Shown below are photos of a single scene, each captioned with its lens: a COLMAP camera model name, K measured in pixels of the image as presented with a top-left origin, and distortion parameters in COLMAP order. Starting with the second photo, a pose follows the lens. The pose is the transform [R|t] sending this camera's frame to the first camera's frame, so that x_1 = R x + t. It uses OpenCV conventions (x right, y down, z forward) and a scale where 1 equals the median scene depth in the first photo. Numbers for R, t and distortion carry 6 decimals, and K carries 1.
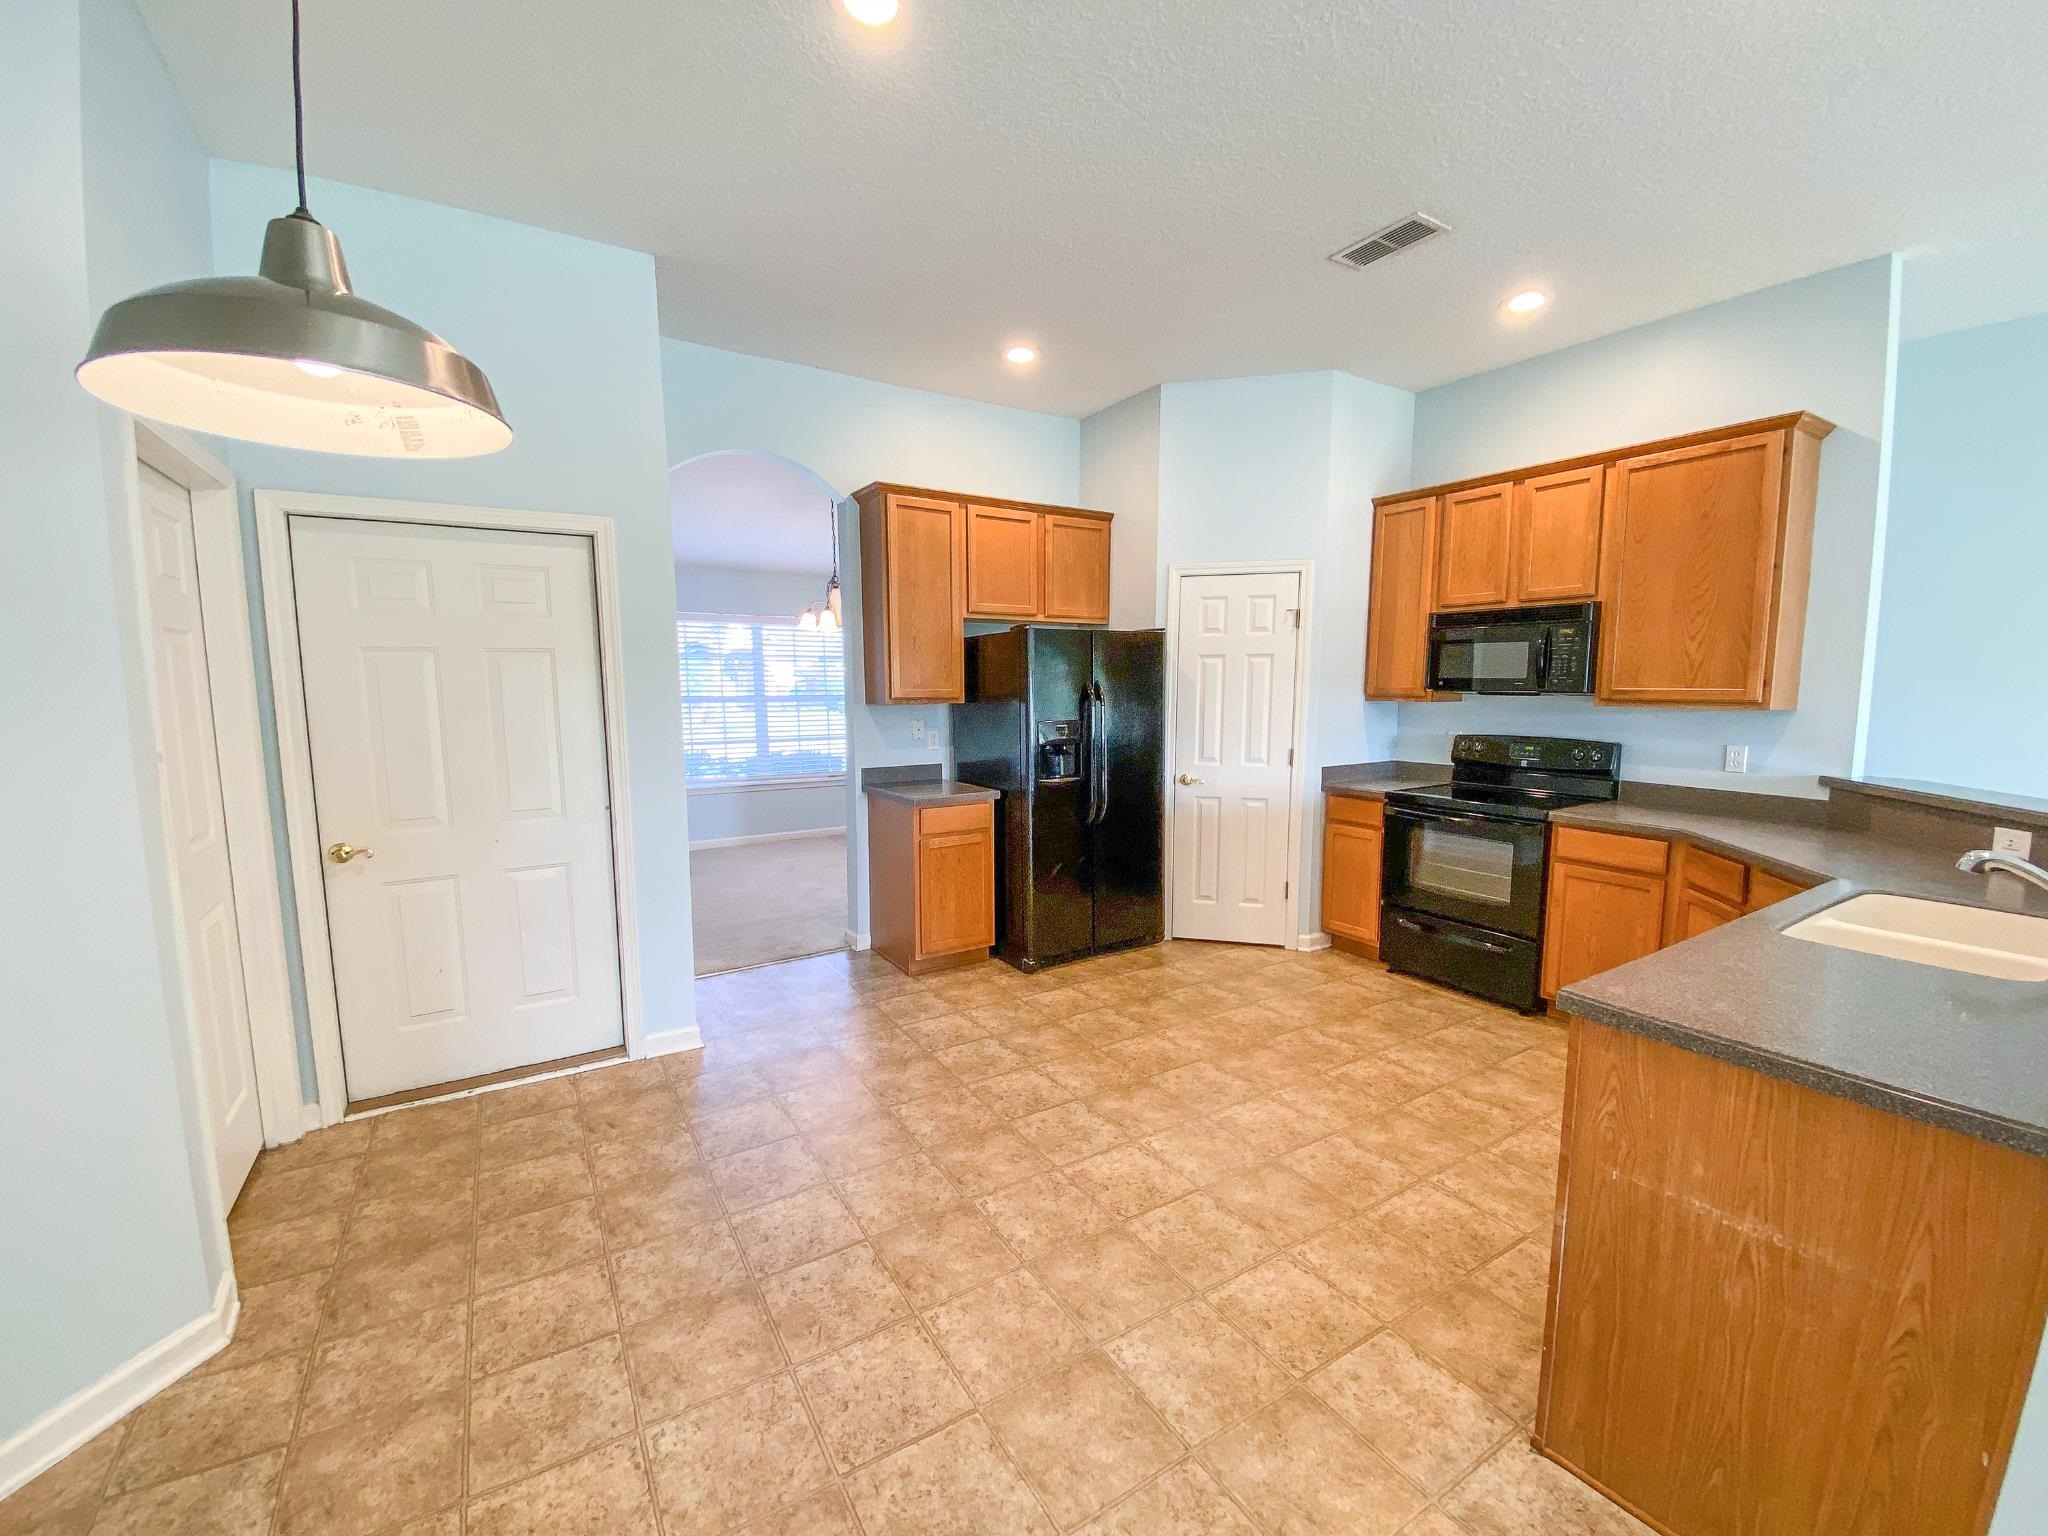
lens RADIAL K [[847.0, 0, 1024.0], [0, 847.0, 768.0], [0, 0, 1]] dist [-0.001325, -0.000218]
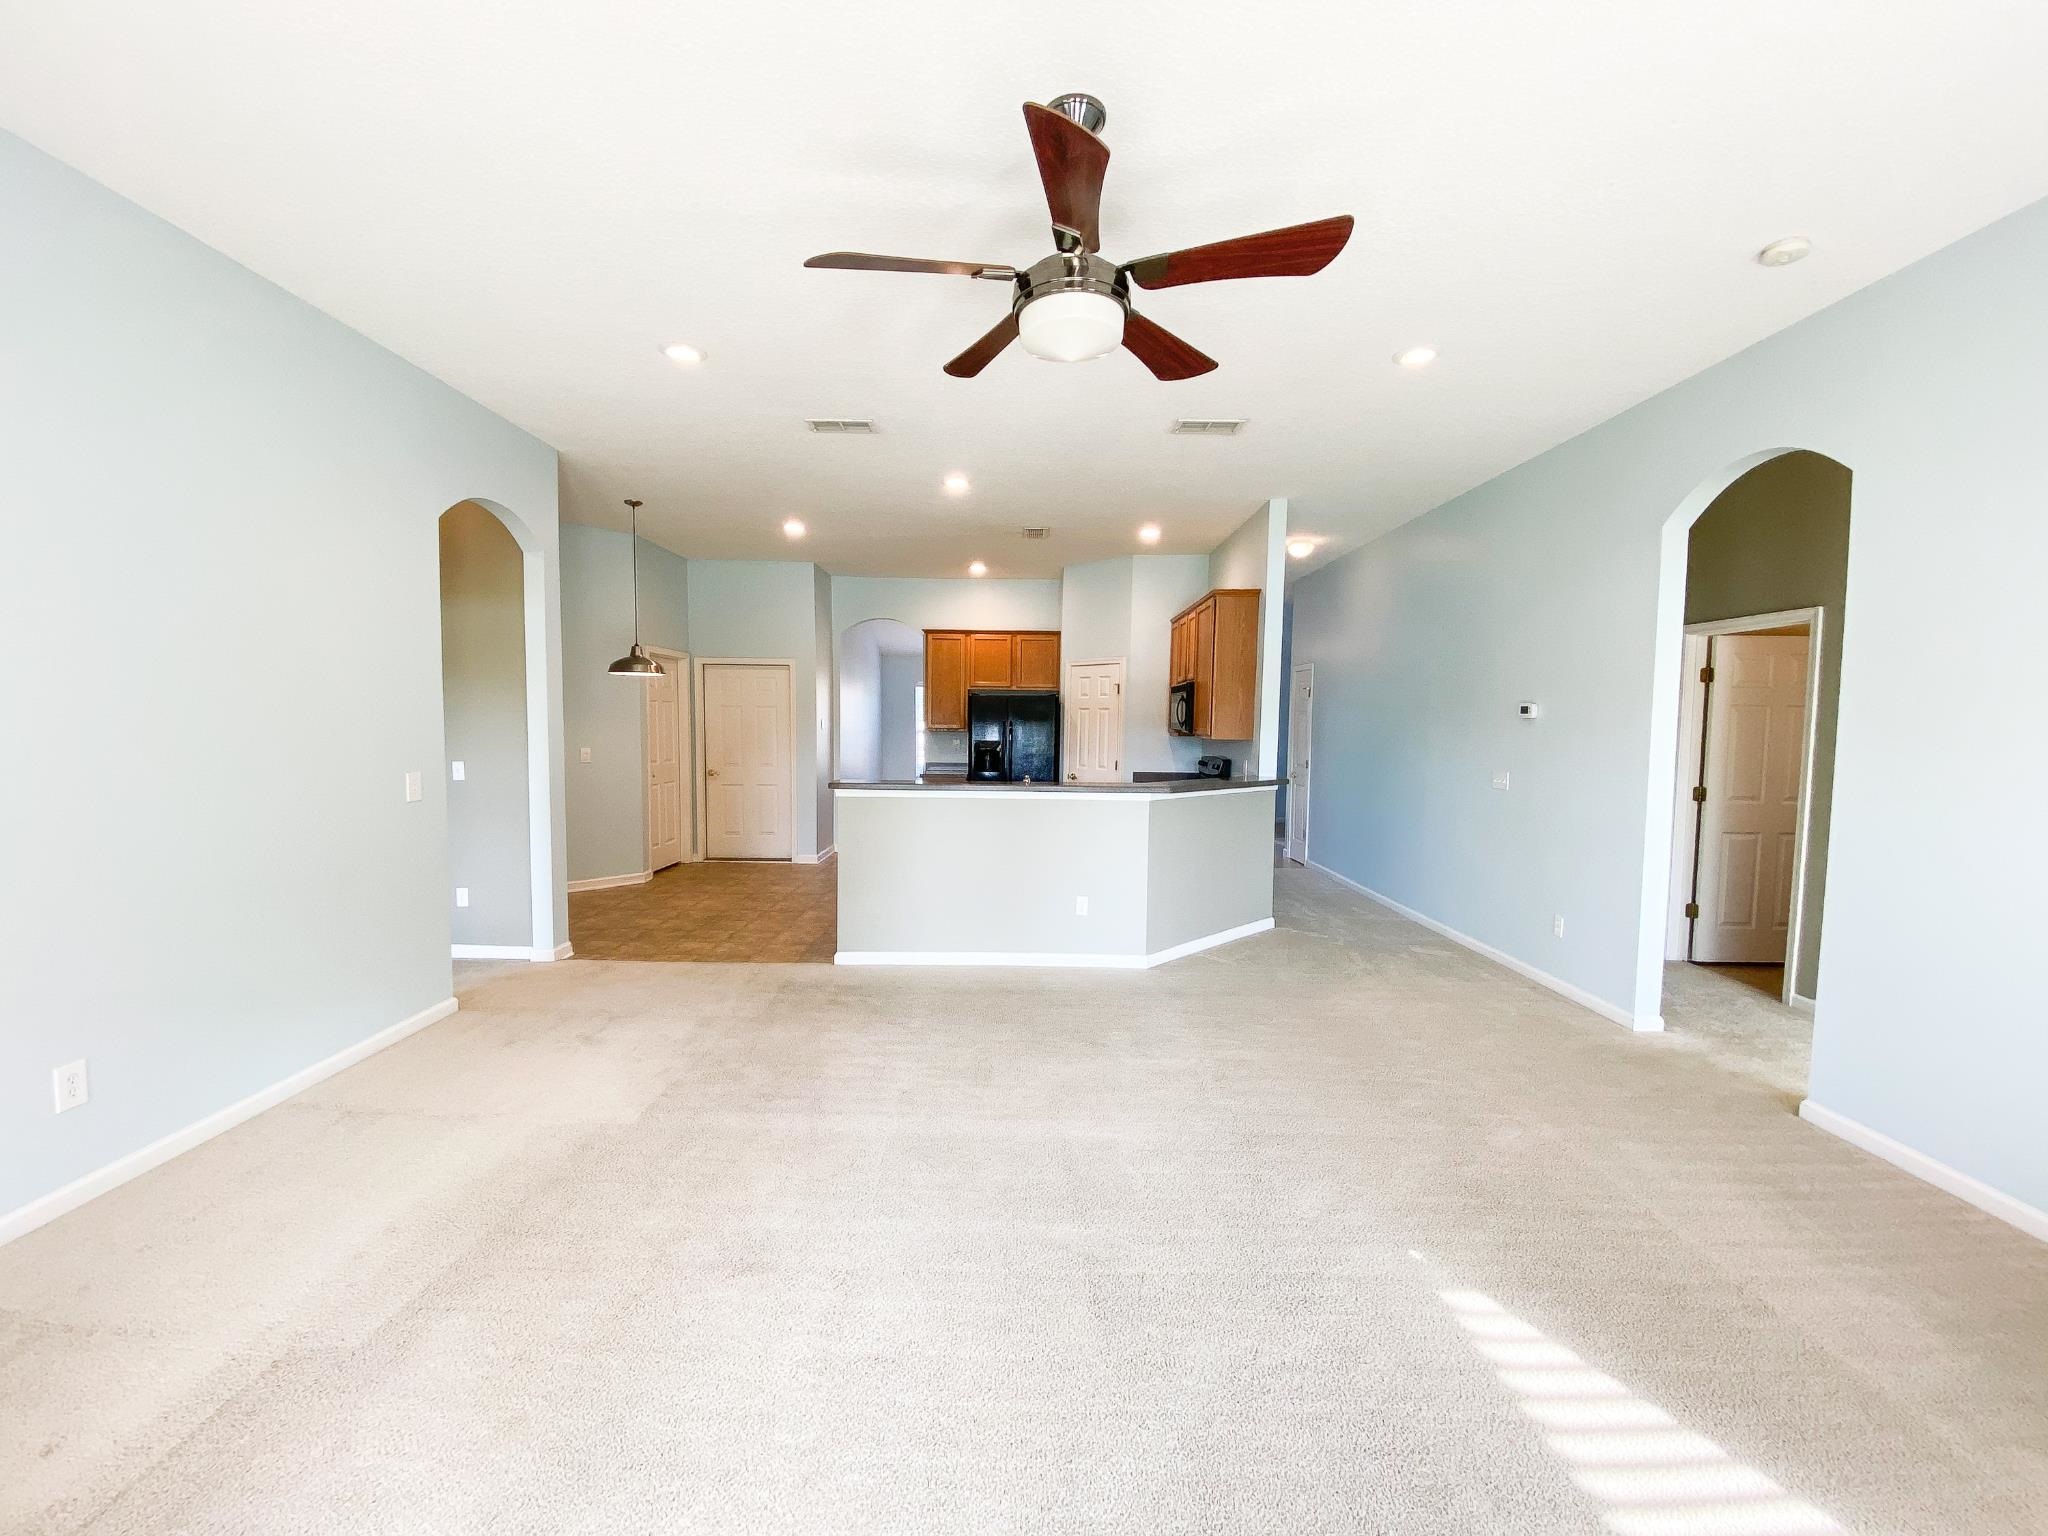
lens RADIAL K [[847.0, 0, 1024.0], [0, 847.0, 768.0], [0, 0, 1]] dist [-0.001325, -0.000218]
pose [[0.851937, 0.050826, -0.521172, 1.149098], [-0.075095, 0.996849, -0.025539, 0.051763], [0.518232, 0.060895, 0.853069, -0.662468]]
